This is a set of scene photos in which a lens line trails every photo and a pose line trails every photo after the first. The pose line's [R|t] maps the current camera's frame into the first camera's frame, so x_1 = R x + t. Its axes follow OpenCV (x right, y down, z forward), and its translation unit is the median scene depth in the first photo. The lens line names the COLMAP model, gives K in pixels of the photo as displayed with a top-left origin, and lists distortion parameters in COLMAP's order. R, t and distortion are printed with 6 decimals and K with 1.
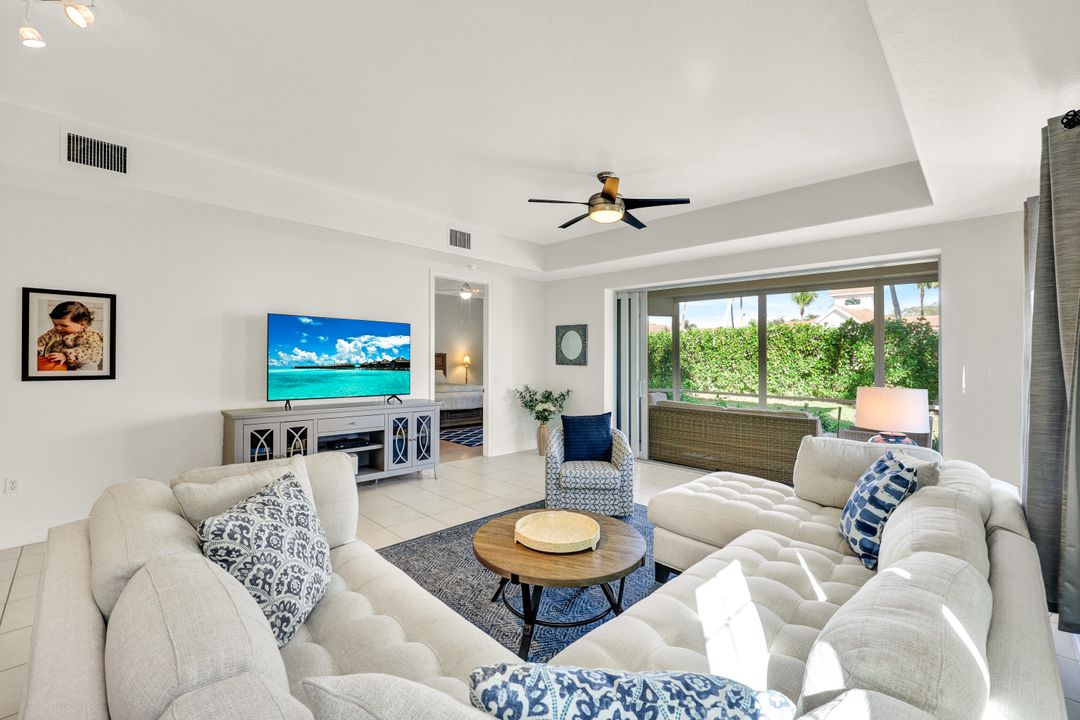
lens RADIAL K [[452.0, 0, 532.3], [0, 452.0, 359.2], [0, 0, 1]] dist [-0.001149, -0.000071]
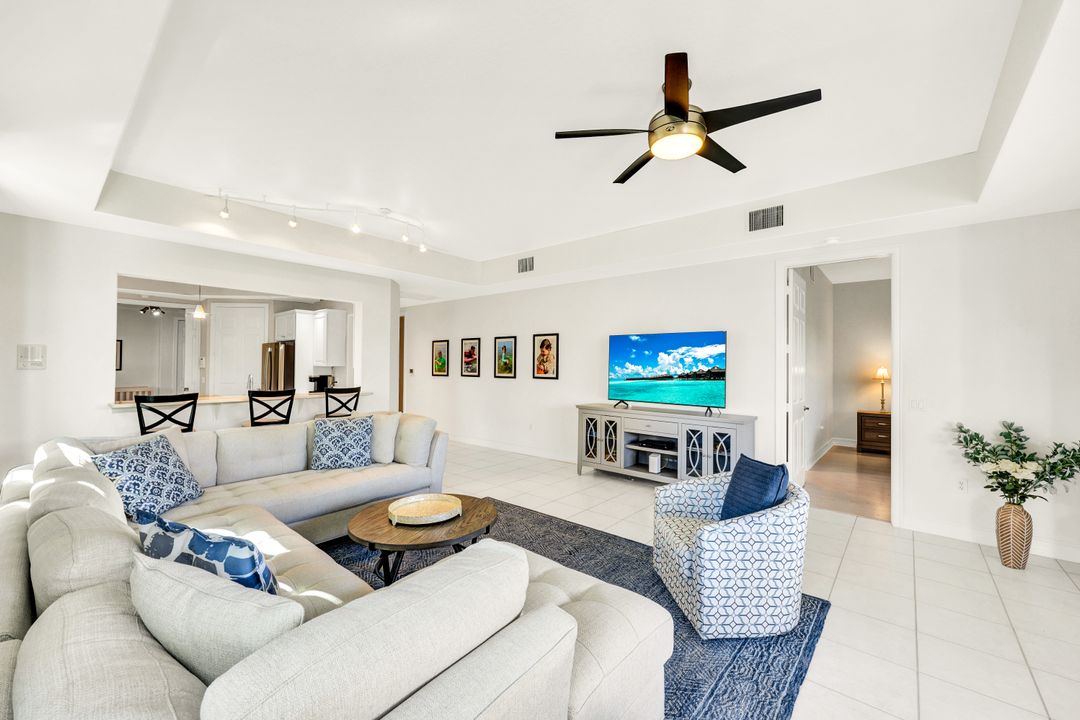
lens RADIAL K [[433.9, 0, 540.9], [0, 433.9, 356.6], [0, 0, 1]] dist [-0.003268, -0.000122]
pose [[0.098247, -0.028778, -0.994746, 0.707561], [-0.011265, 0.999486, -0.030027, 0.004004], [0.995098, 0.014155, 0.097873, 0.664489]]
